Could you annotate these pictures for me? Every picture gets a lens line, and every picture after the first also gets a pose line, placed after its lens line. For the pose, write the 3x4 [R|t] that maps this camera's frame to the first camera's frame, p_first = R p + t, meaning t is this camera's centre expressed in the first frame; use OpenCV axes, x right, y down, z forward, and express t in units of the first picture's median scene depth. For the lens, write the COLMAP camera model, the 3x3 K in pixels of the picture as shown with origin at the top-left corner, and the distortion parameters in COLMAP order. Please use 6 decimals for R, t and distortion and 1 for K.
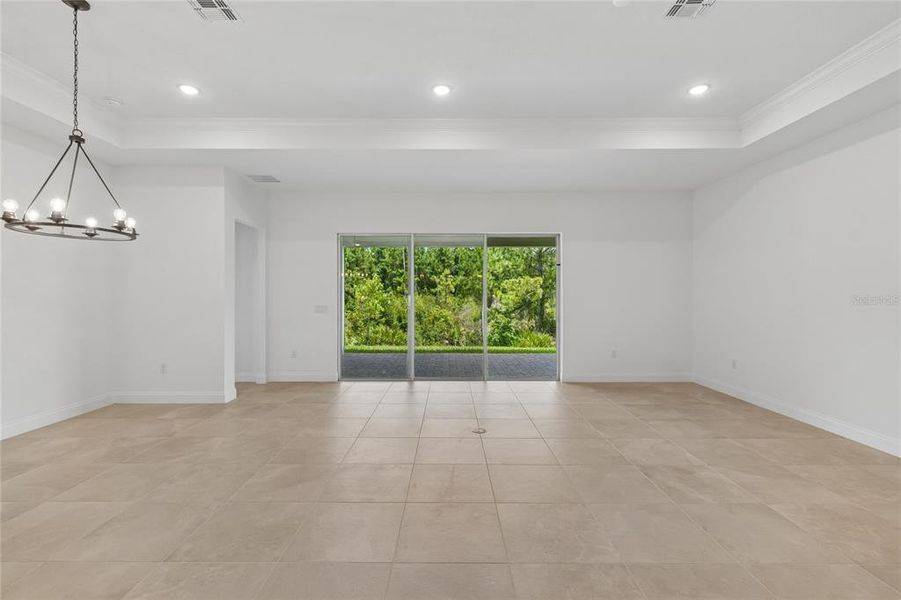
lens RADIAL K [[393.8, 0, 451.4], [0, 393.8, 296.6], [0, 0, 1]] dist [-0.000044, -0.002740]
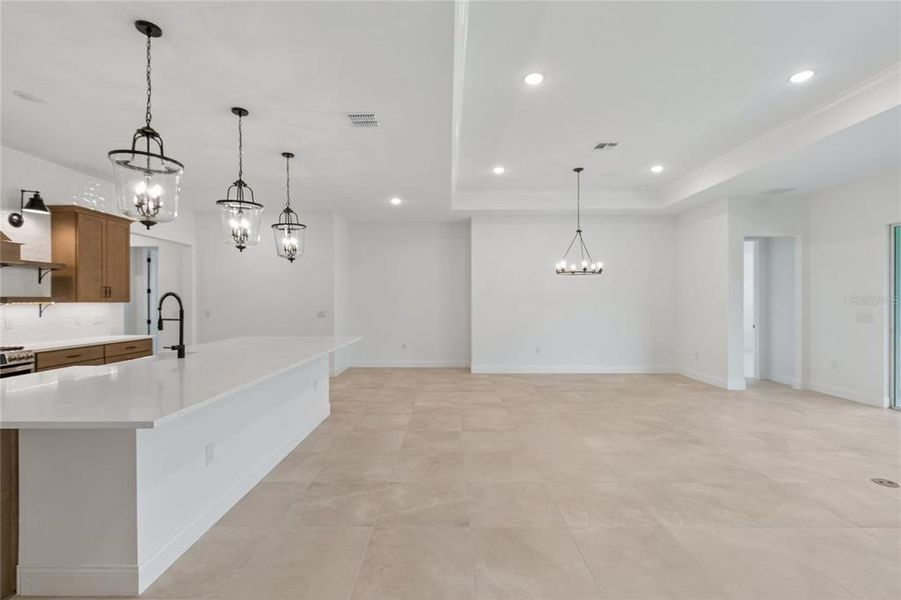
lens RADIAL K [[393.8, 0, 458.1], [0, 393.8, 290.6], [0, 0, 1]] dist [-0.000044, -0.002740]
pose [[0.018442, -0.025792, -0.999497, 0.500972], [-0.005326, 0.999651, -0.025894, 0.000096], [0.999816, 0.005801, 0.018298, 0.108956]]
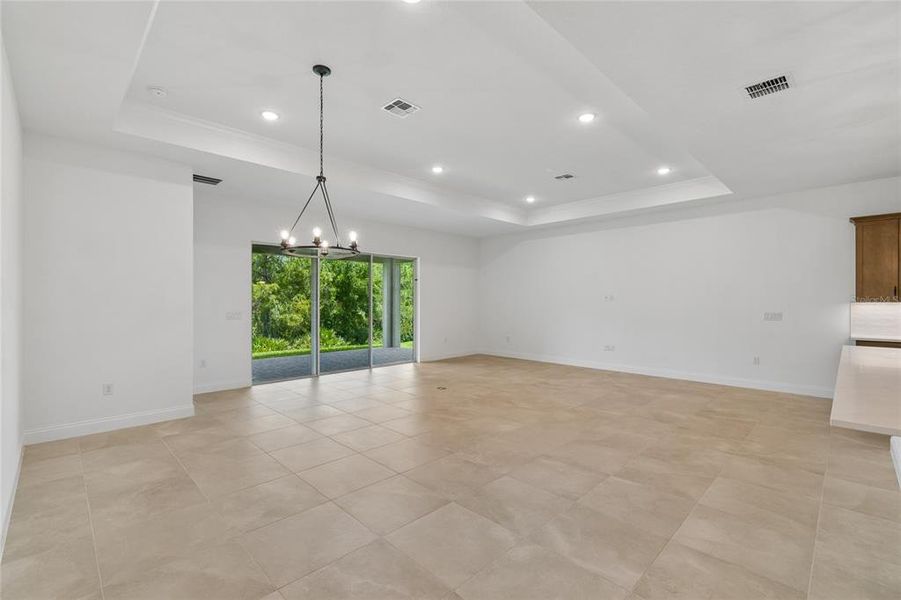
lens RADIAL K [[373.8, 0, 449.6], [0, 373.8, 306.1], [0, 0, 1]] dist [-0.002568, -0.000762]
pose [[0.728405, -0.011640, 0.685048, -0.564122], [0.006007, 0.999926, 0.010604, -0.000729], [-0.685121, -0.003609, 0.728420, -0.062273]]
